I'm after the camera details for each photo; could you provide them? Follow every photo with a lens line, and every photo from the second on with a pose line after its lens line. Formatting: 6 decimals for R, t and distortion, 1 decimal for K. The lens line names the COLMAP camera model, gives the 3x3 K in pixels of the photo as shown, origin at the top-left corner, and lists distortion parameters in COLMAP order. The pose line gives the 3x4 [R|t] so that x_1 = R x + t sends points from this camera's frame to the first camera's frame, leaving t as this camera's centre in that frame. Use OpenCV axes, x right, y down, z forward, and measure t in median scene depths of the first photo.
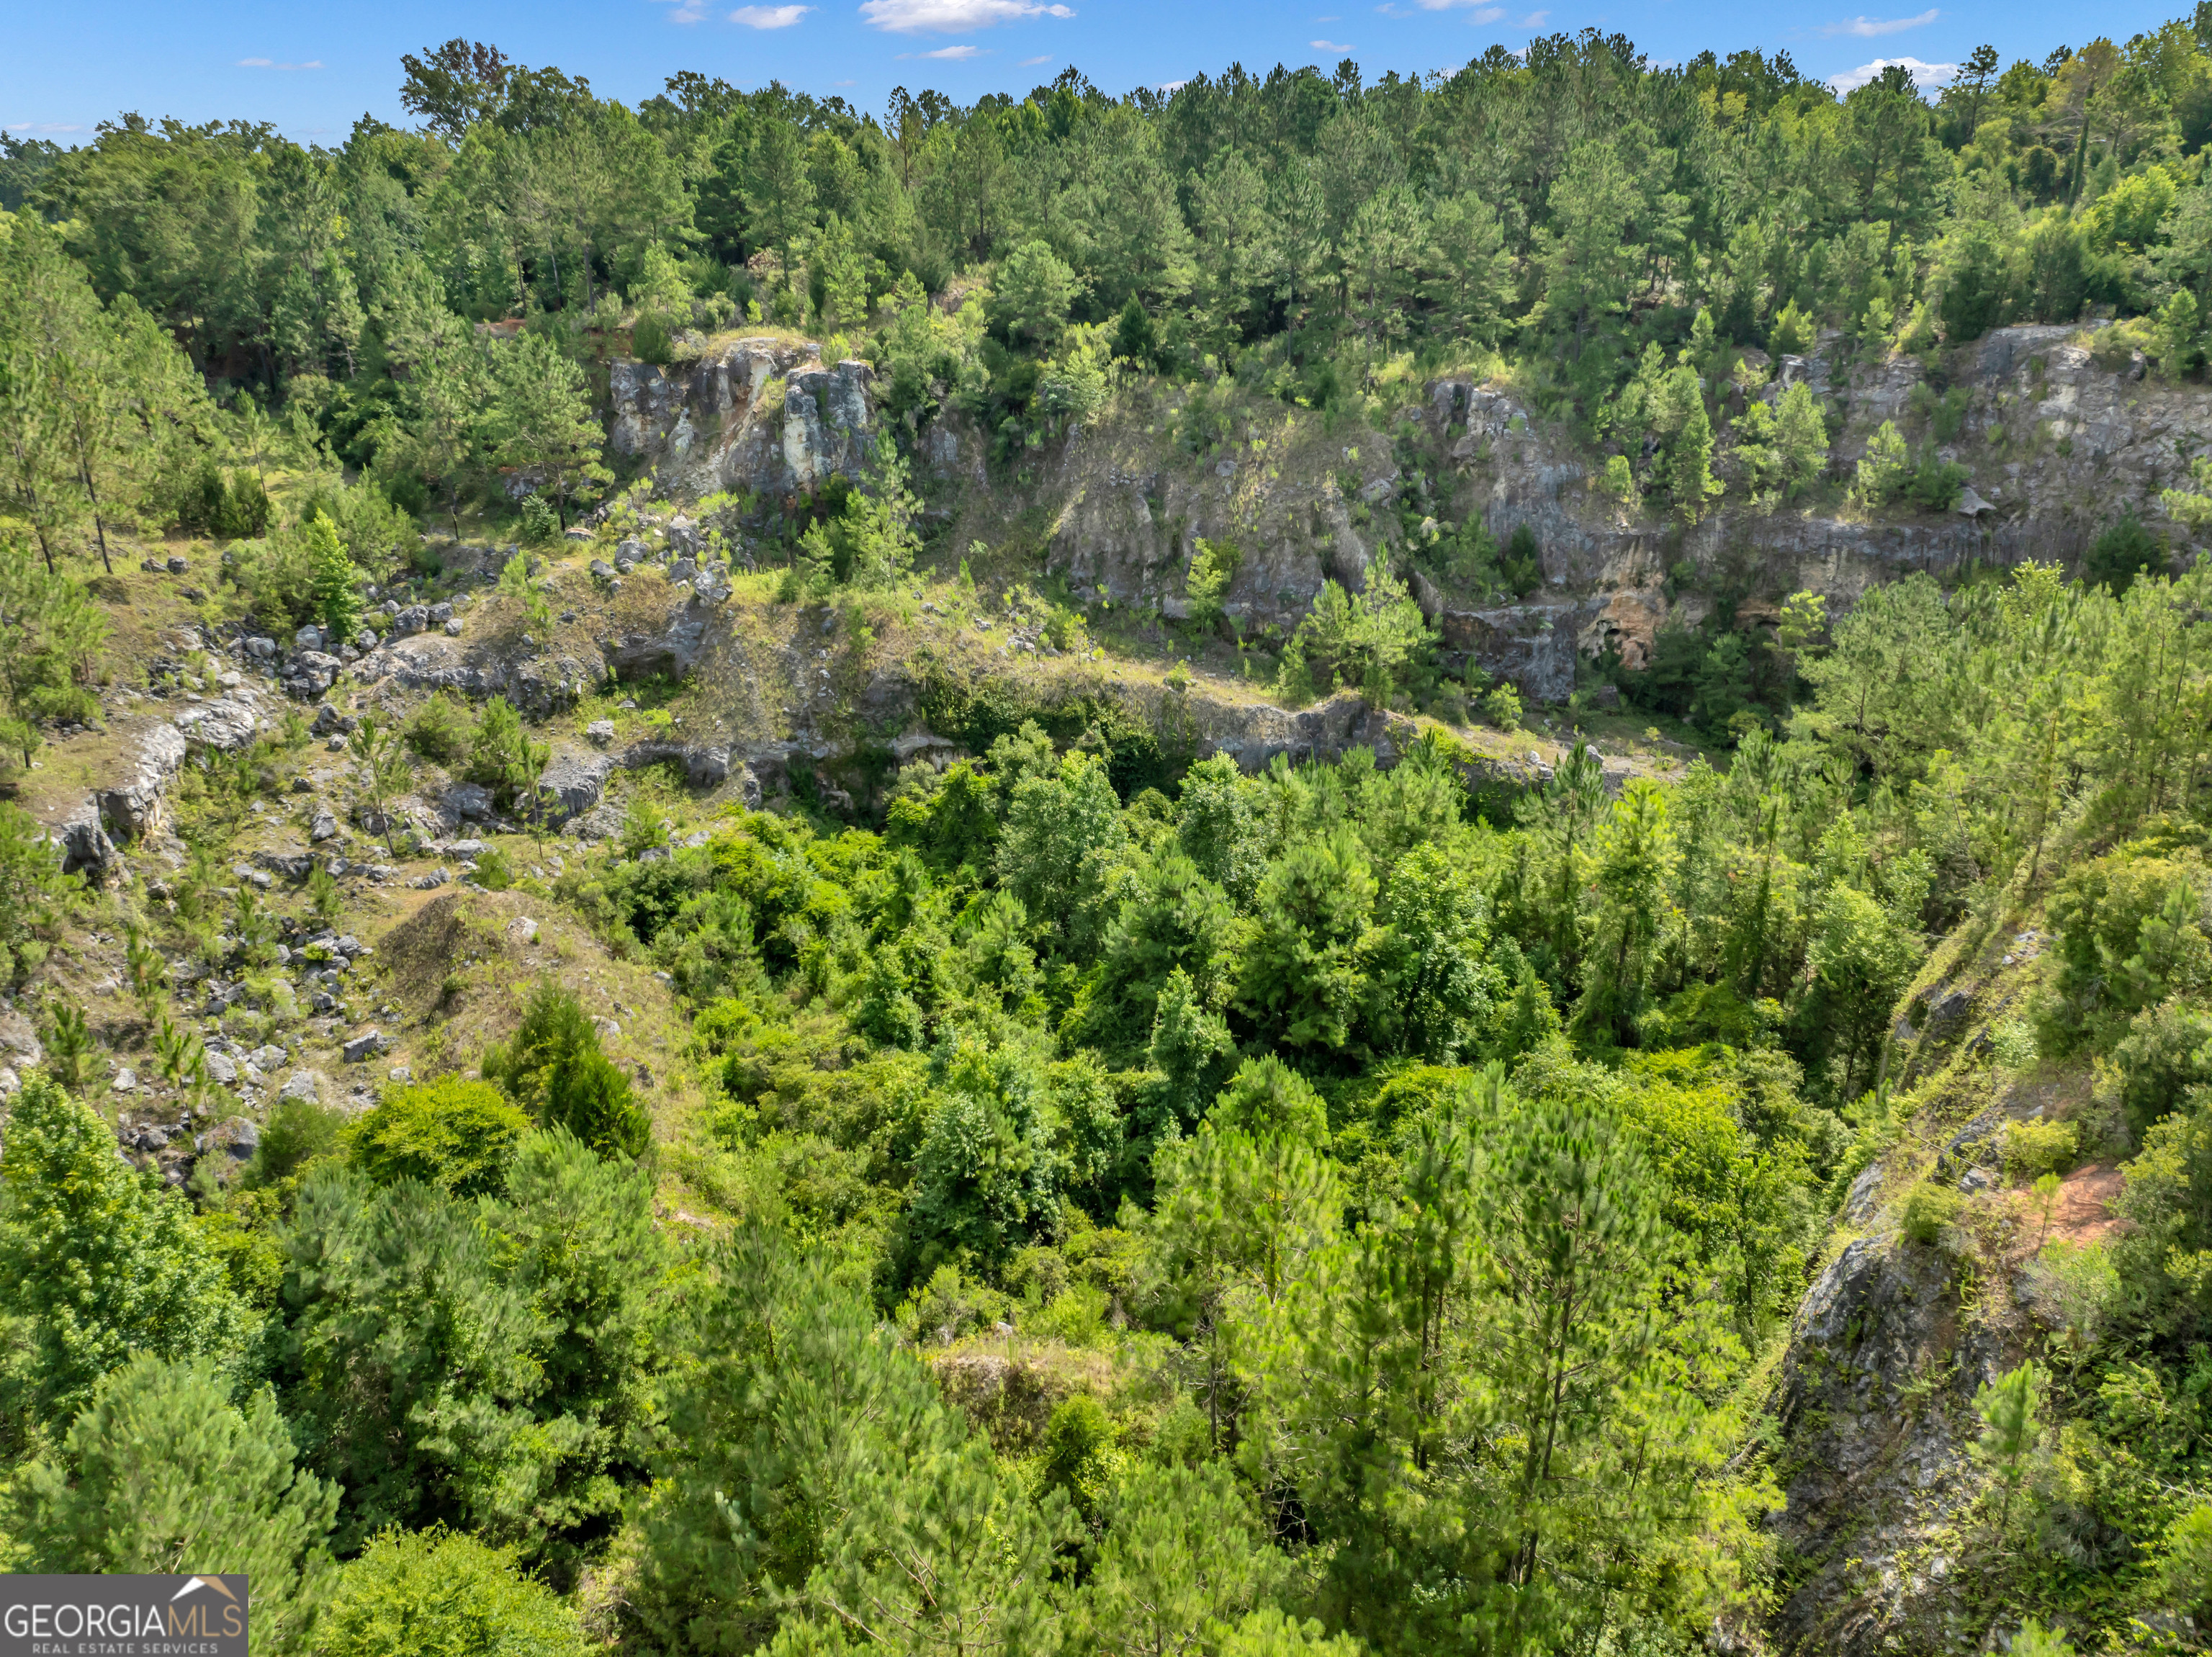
lens RADIAL K [[1551.7, 0, 1112.1], [0, 1551.7, 829.2], [0, 0, 1]] dist [-0.043599, 0.011628]
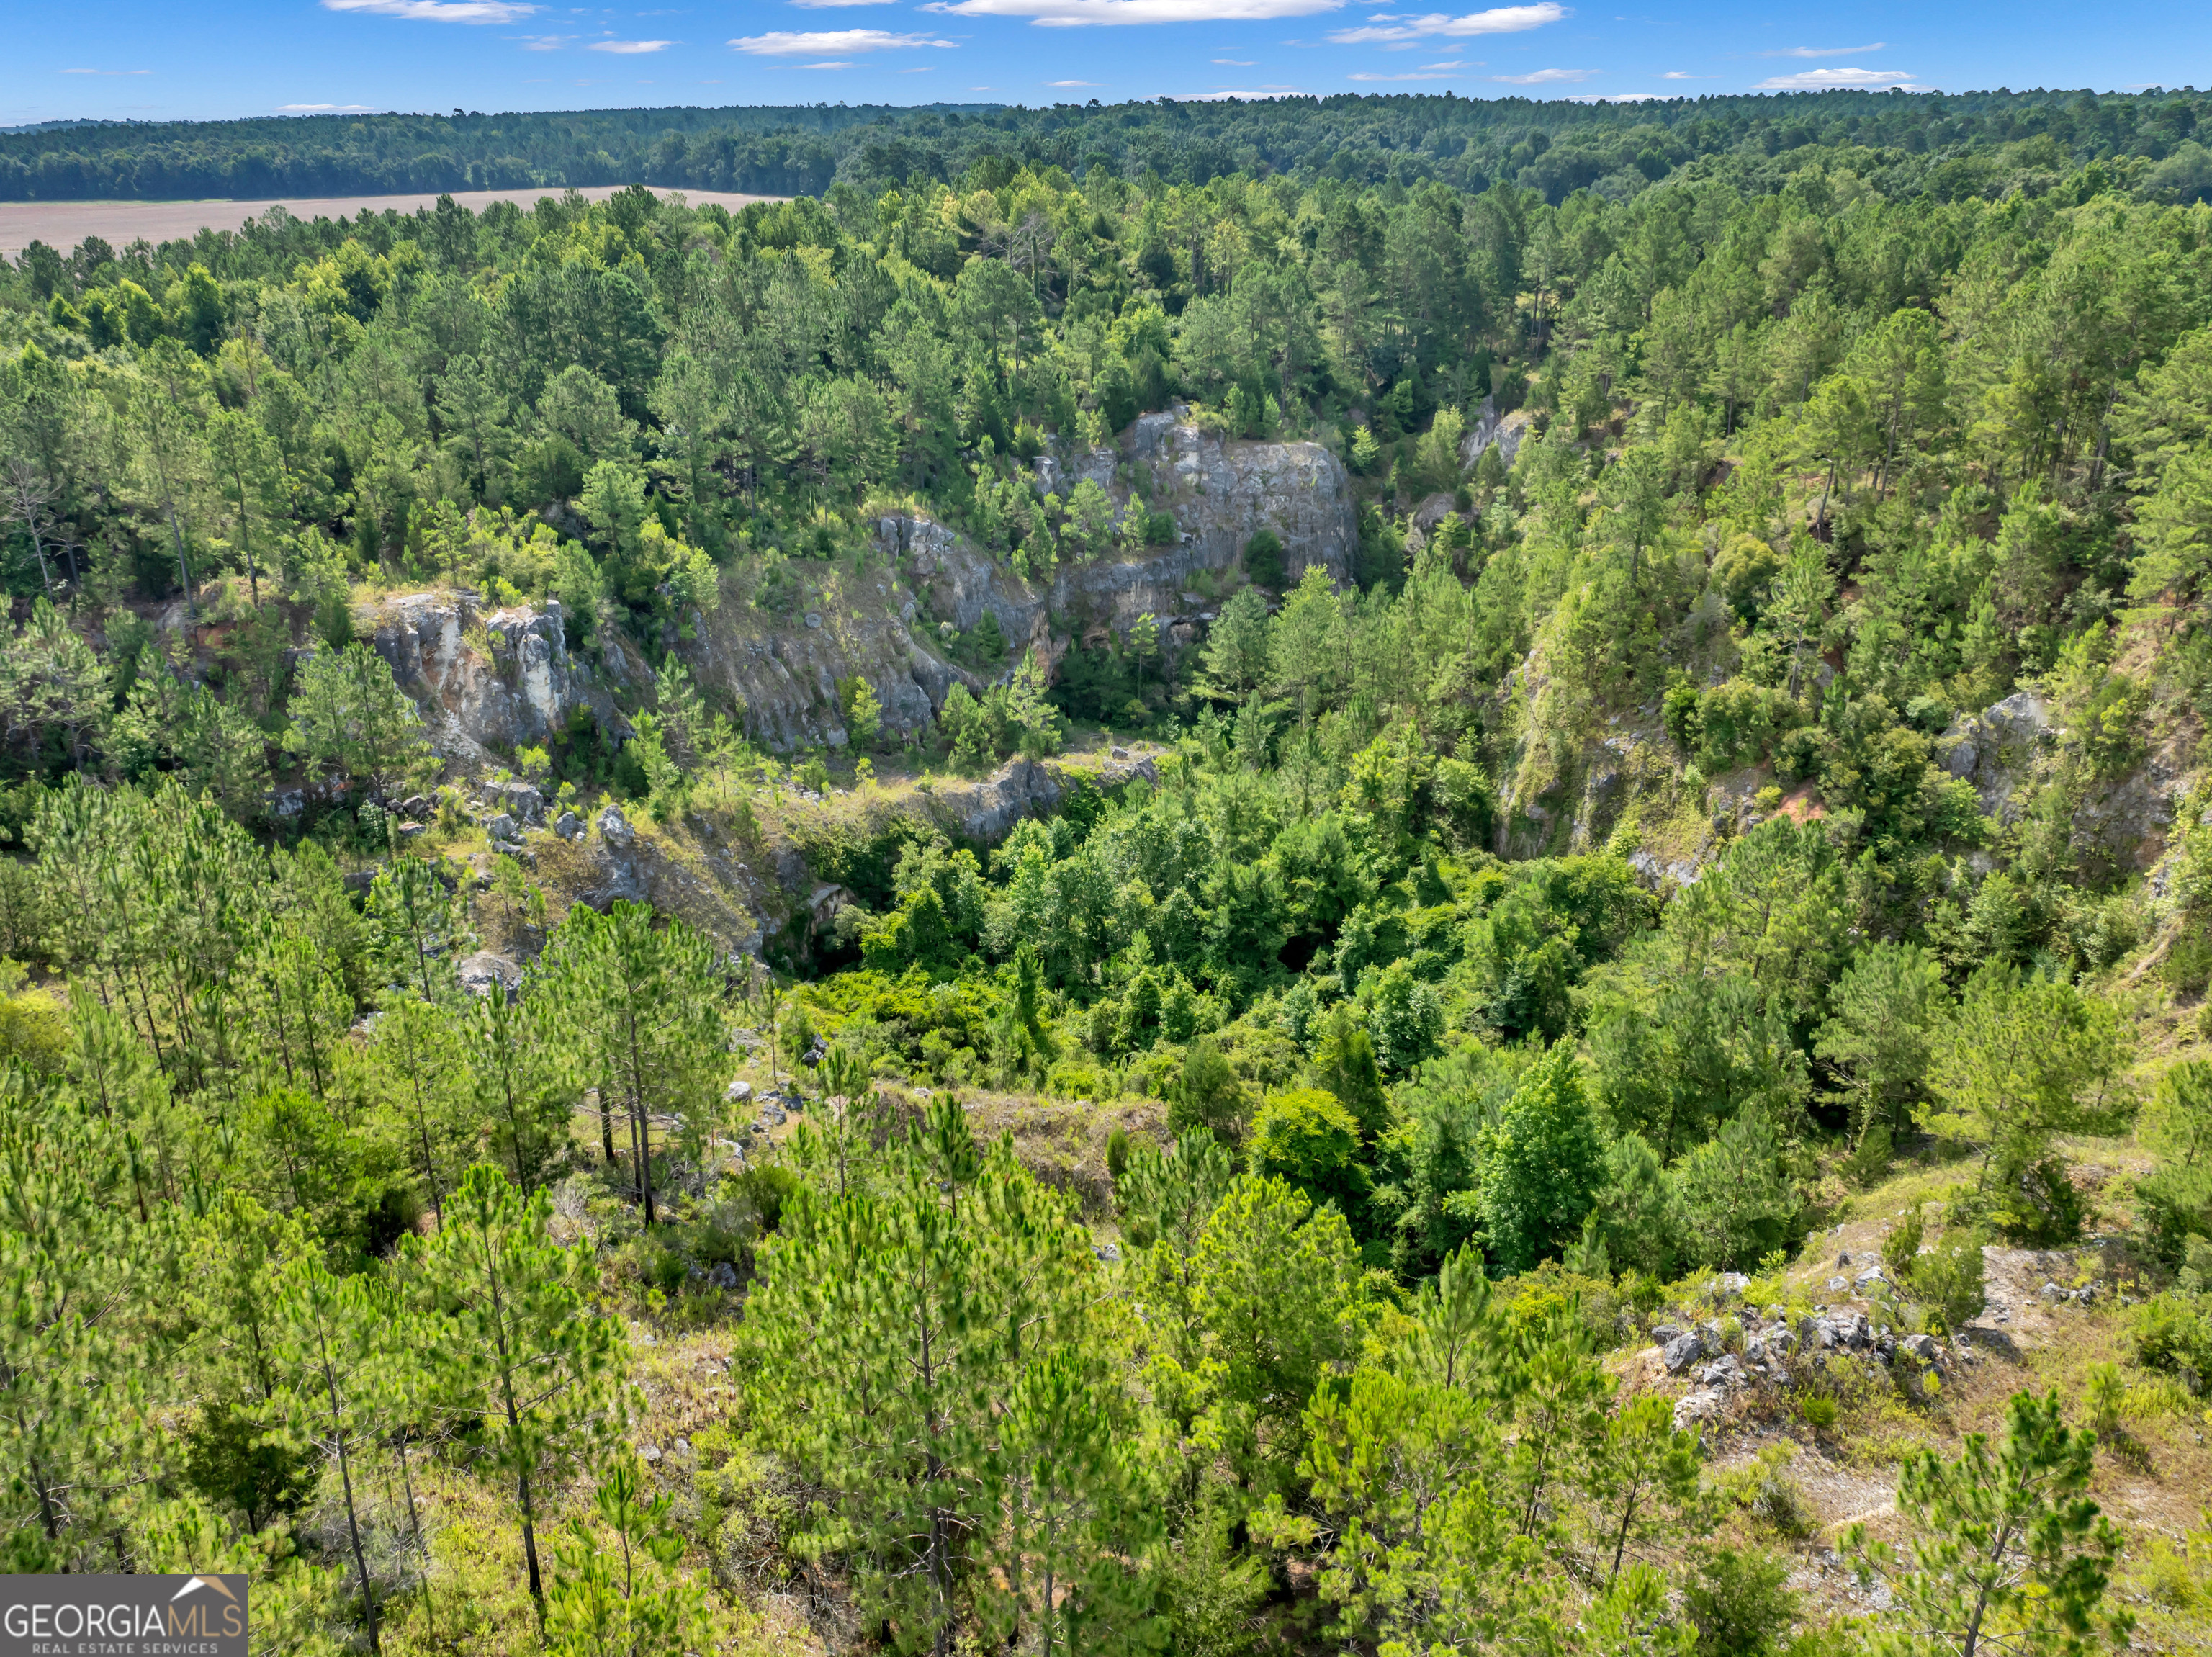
lens RADIAL K [[1702.0, 0, 1008.7], [0, 1702.0, 907.0], [0, 0, 1]] dist [-0.043302, 0.013947]
pose [[0.610359, -0.339170, 0.715839, -0.983888], [0.322112, 0.931877, 0.166882, -0.220732], [-0.723675, 0.128723, 0.678030, 0.001096]]
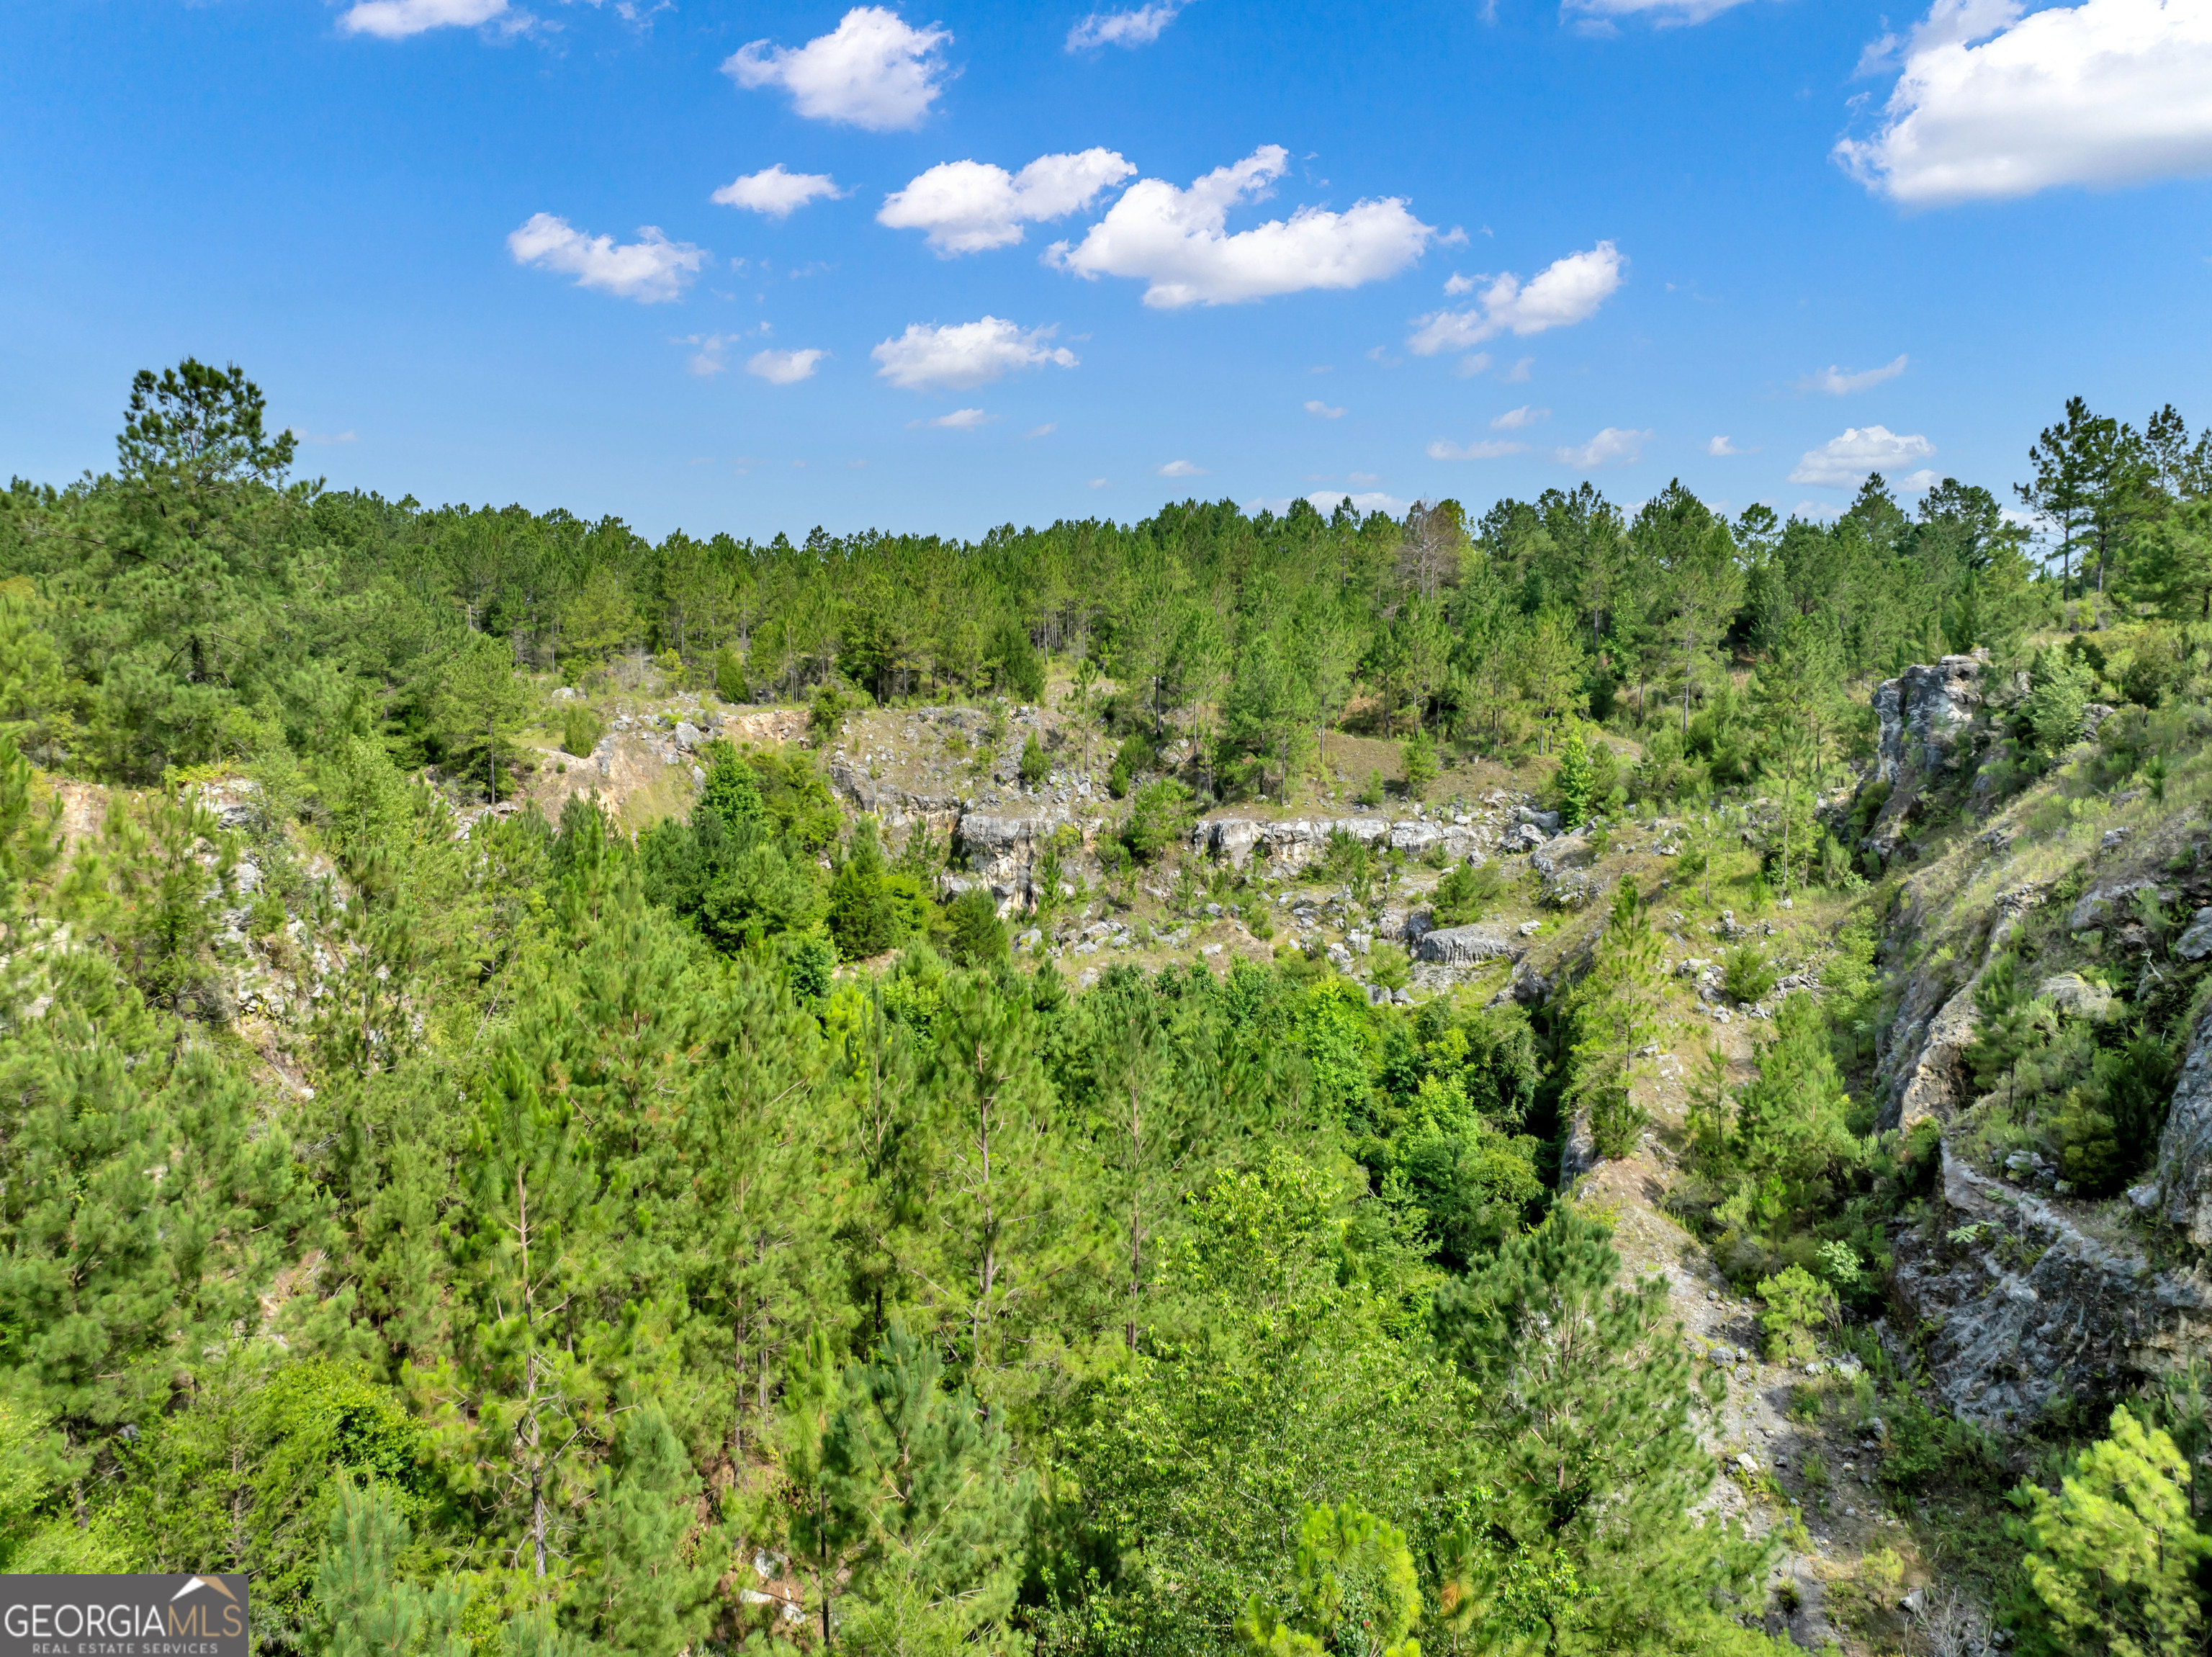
lens RADIAL K [[1551.7, 0, 1121.5], [0, 1551.7, 831.3], [0, 0, 1]] dist [-0.043599, 0.011628]
pose [[-0.270660, 0.119581, -0.955219, 0.807390], [-0.384342, 0.896321, 0.221111, -0.256595], [0.882624, 0.426977, -0.196638, 0.901622]]
